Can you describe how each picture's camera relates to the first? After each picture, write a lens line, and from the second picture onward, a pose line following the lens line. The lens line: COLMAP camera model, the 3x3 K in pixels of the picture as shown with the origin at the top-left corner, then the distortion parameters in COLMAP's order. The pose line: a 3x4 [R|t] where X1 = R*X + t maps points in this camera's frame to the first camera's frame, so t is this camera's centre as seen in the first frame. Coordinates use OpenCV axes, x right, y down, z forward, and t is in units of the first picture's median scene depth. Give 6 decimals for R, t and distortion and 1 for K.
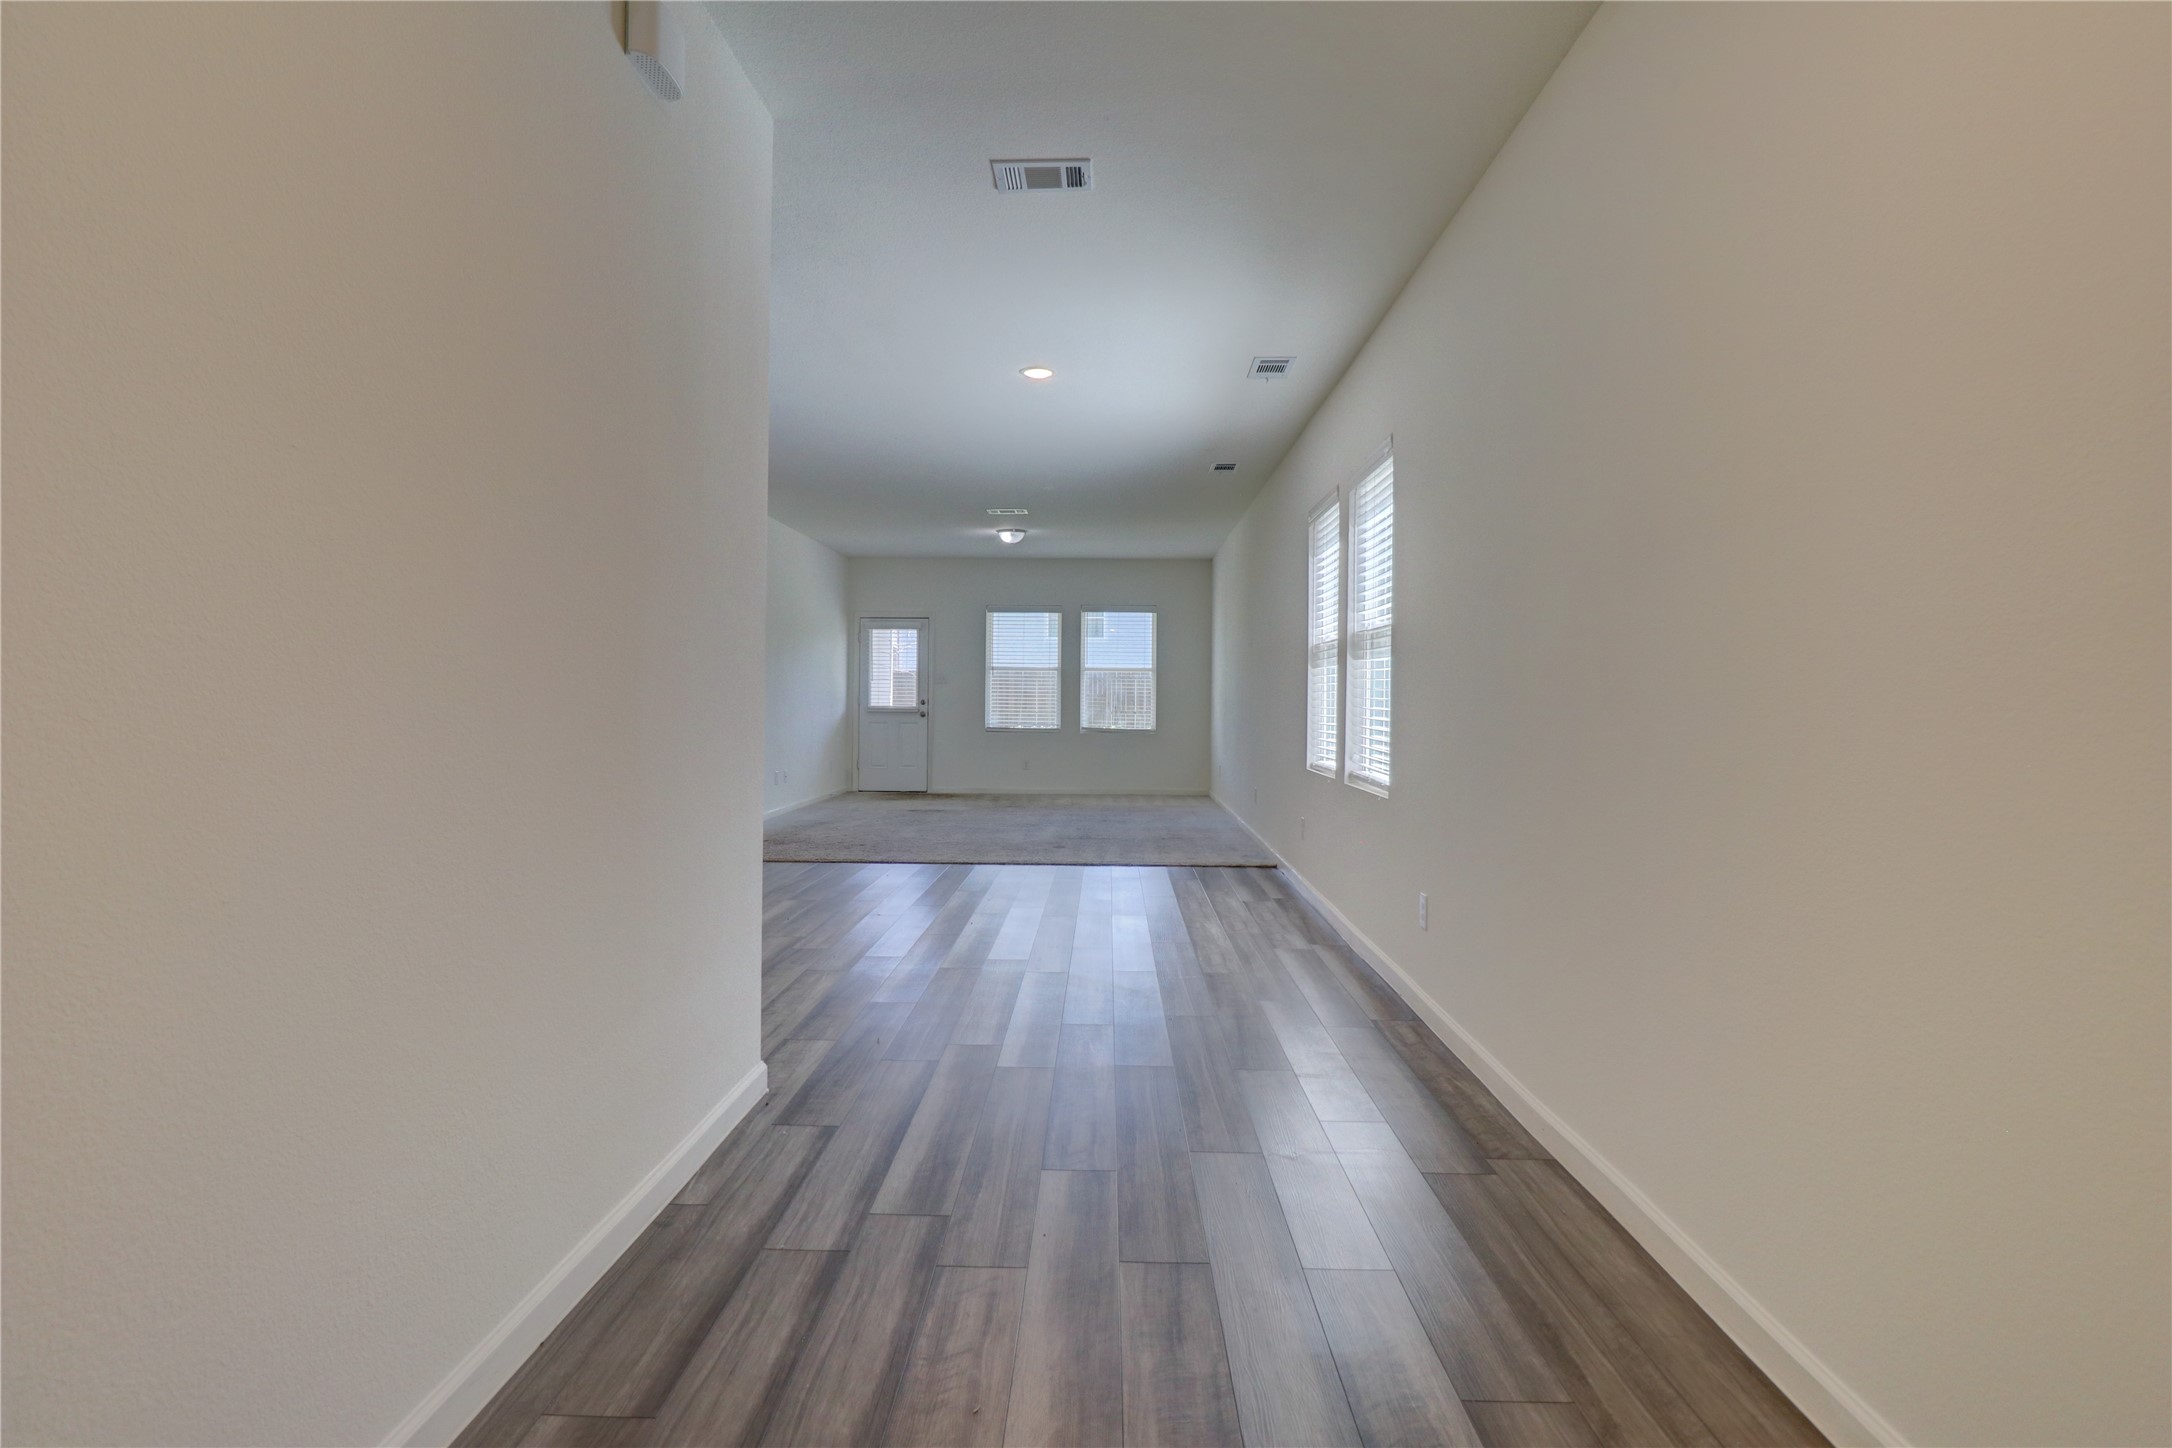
lens RADIAL K [[1141.3, 0, 1074.5], [0, 1141.3, 692.6], [0, 0, 1]] dist [-0.000221, -0.001384]
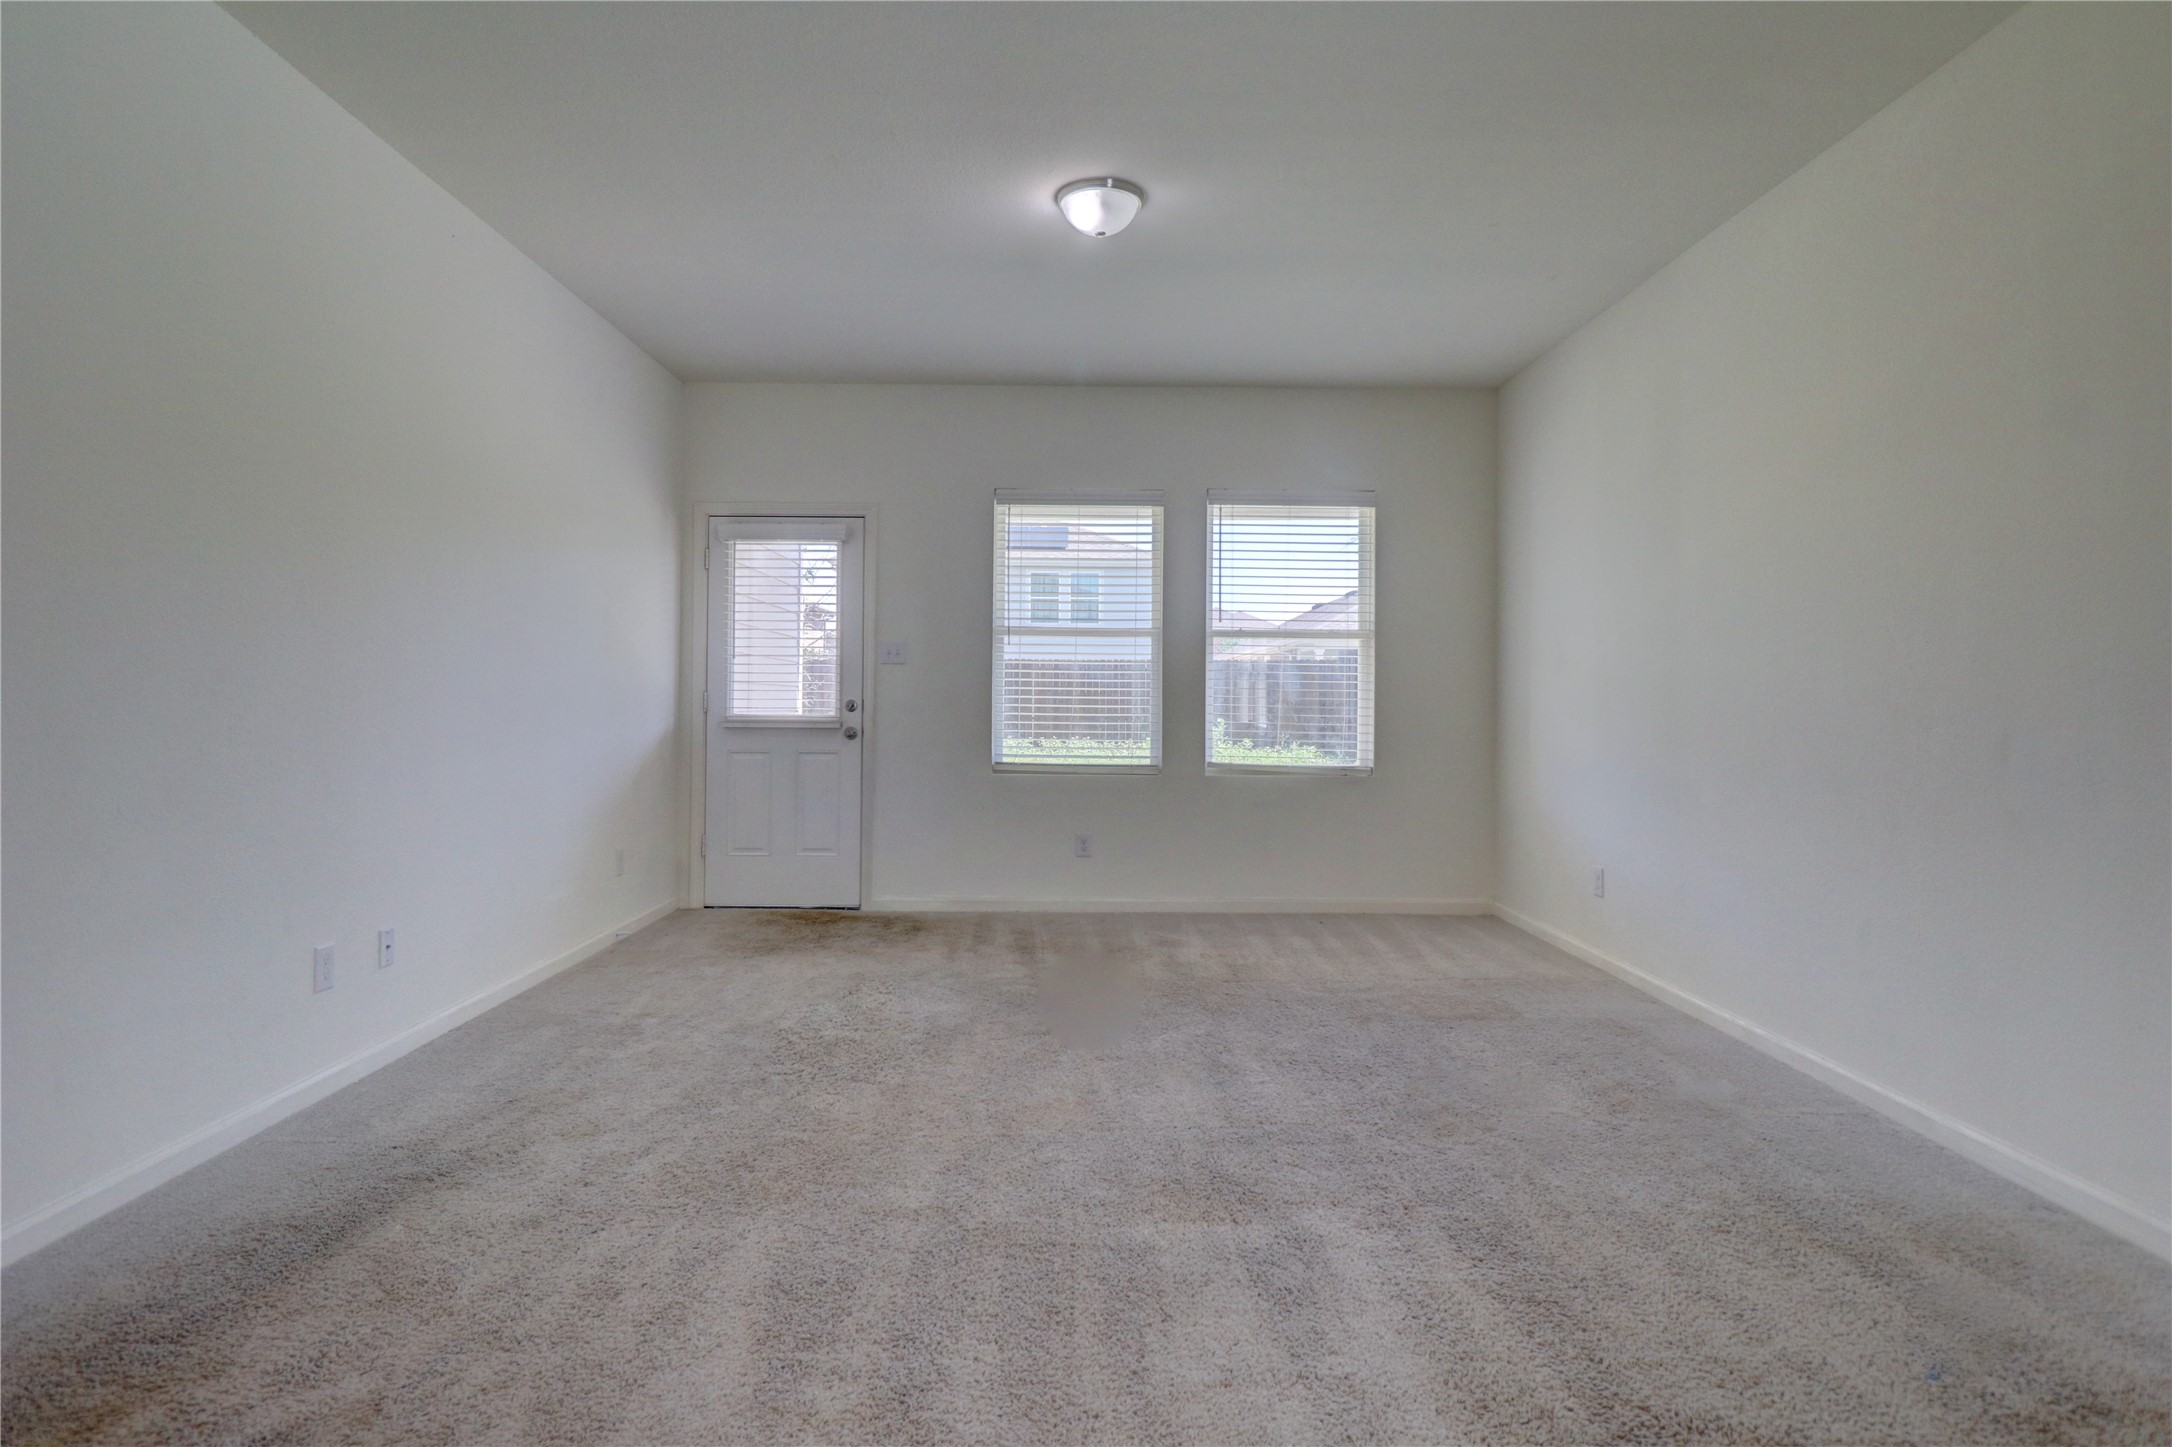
lens RADIAL K [[1141.3, 0, 1074.5], [0, 1141.3, 692.1], [0, 0, 1]] dist [-0.000221, -0.001384]
pose [[0.999405, -0.000659, 0.034499, -0.061371], [0.000486, 0.999987, 0.005038, 0.000695], [-0.034502, -0.005018, 0.999392, 0.554801]]
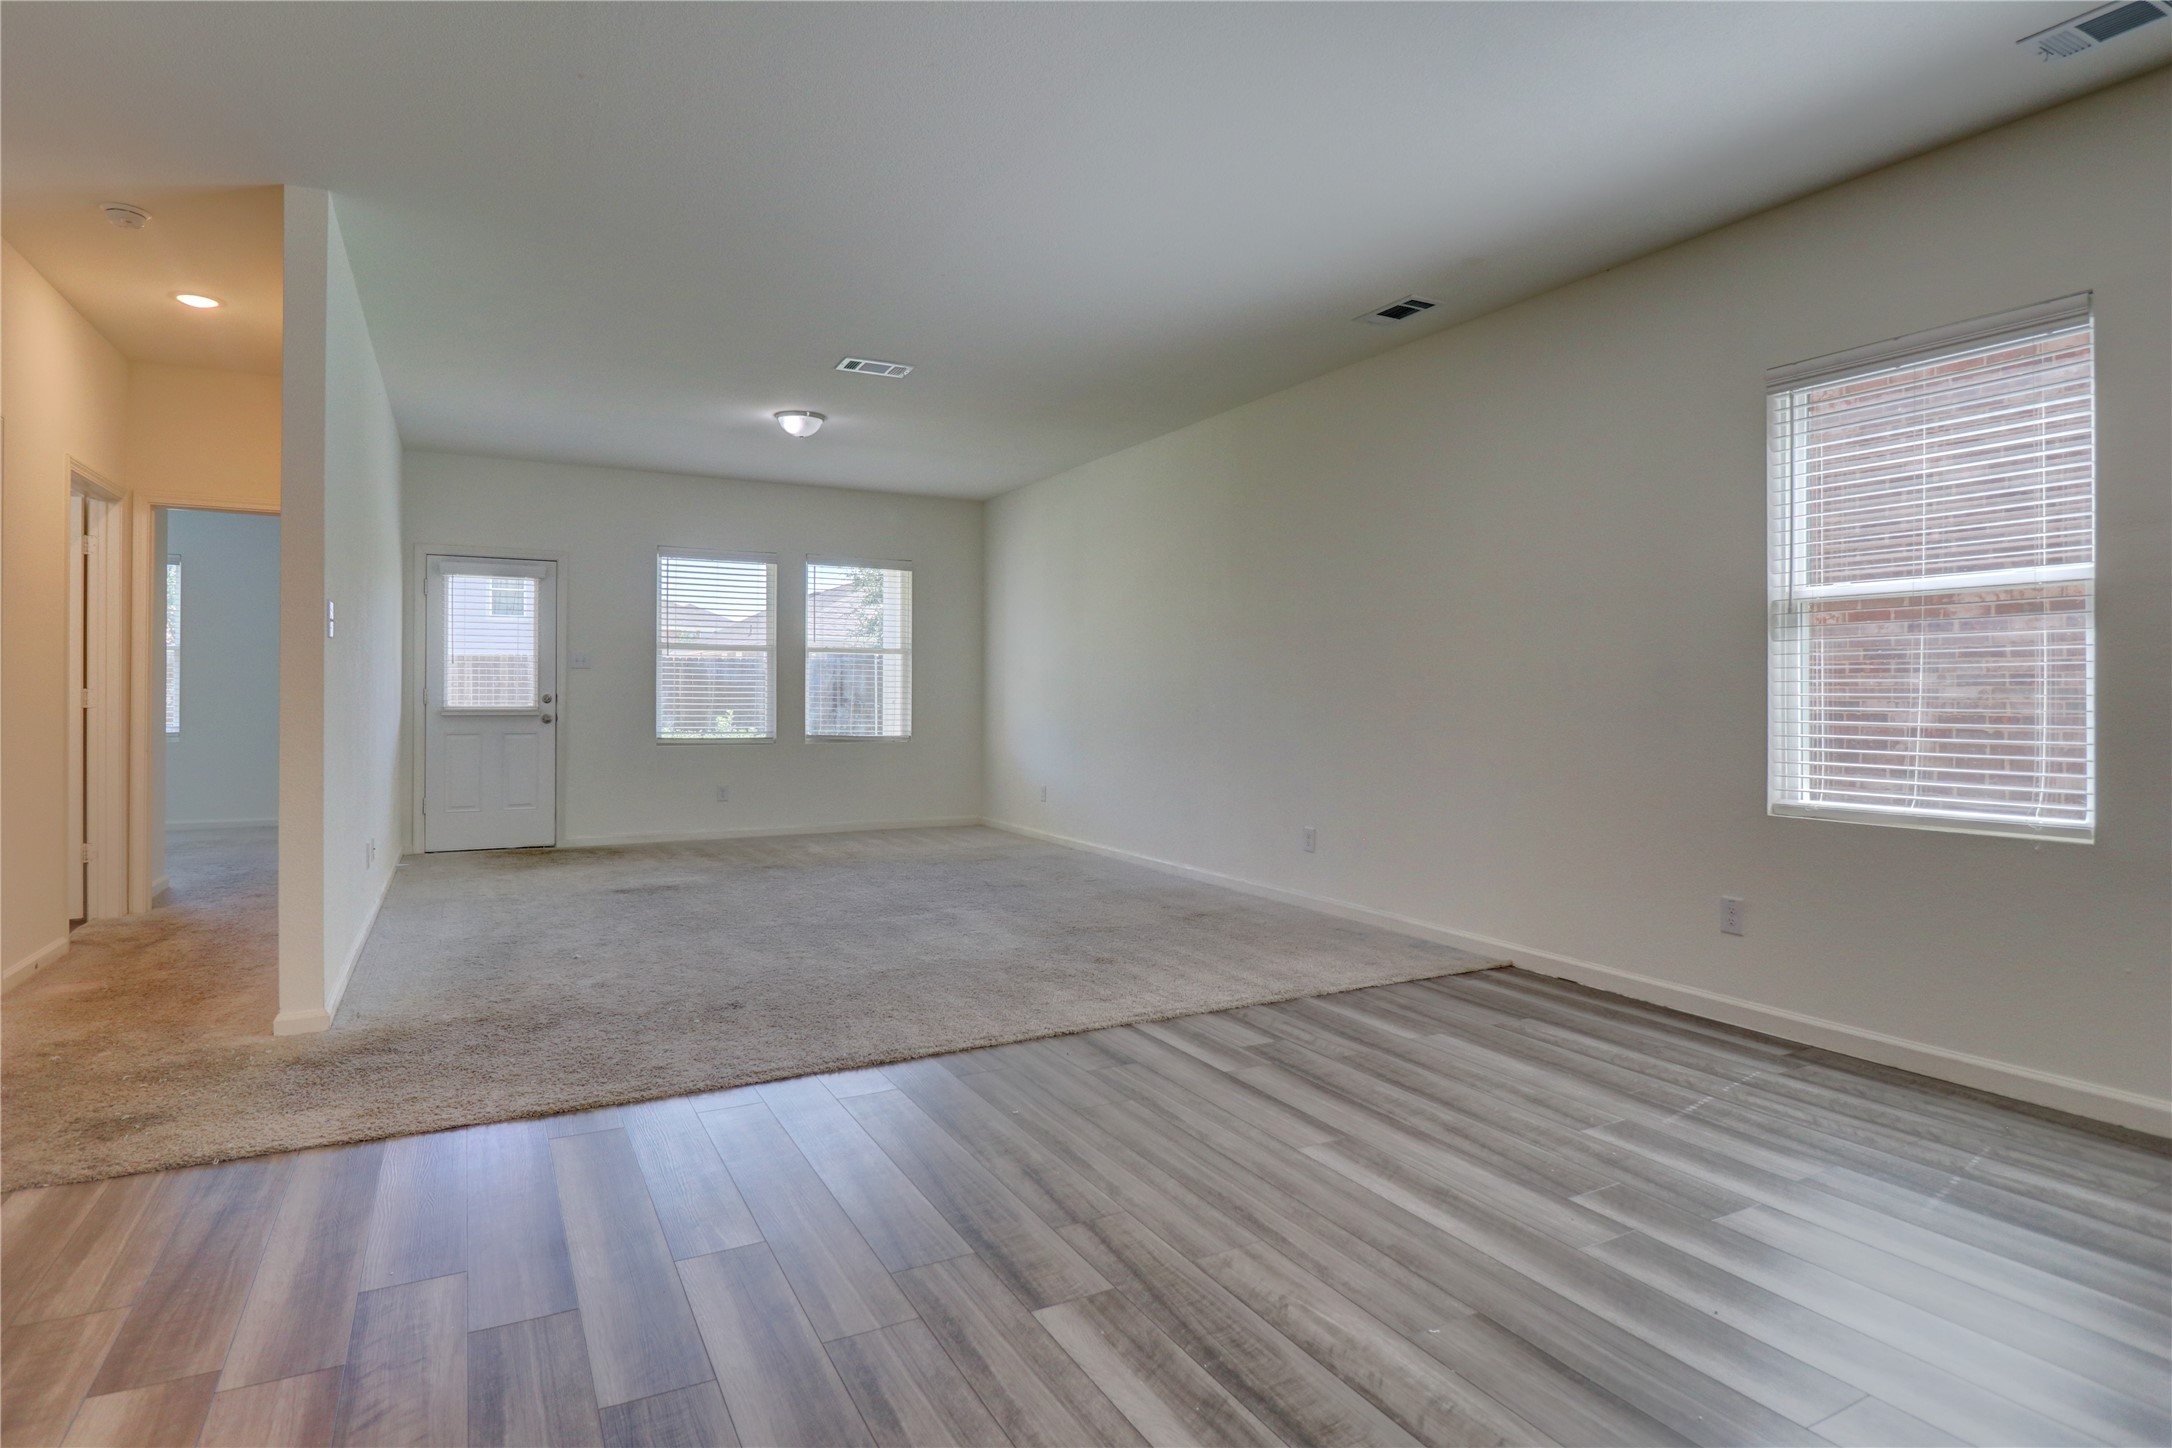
lens RADIAL K [[1141.3, 0, 1074.5], [0, 1141.3, 692.6], [0, 0, 1]] dist [-0.000221, -0.001384]
pose [[0.870885, -0.003405, 0.491475, -0.187165], [-0.000662, 0.999967, 0.008100, -0.000186], [-0.491487, -0.007379, 0.870854, 0.334578]]
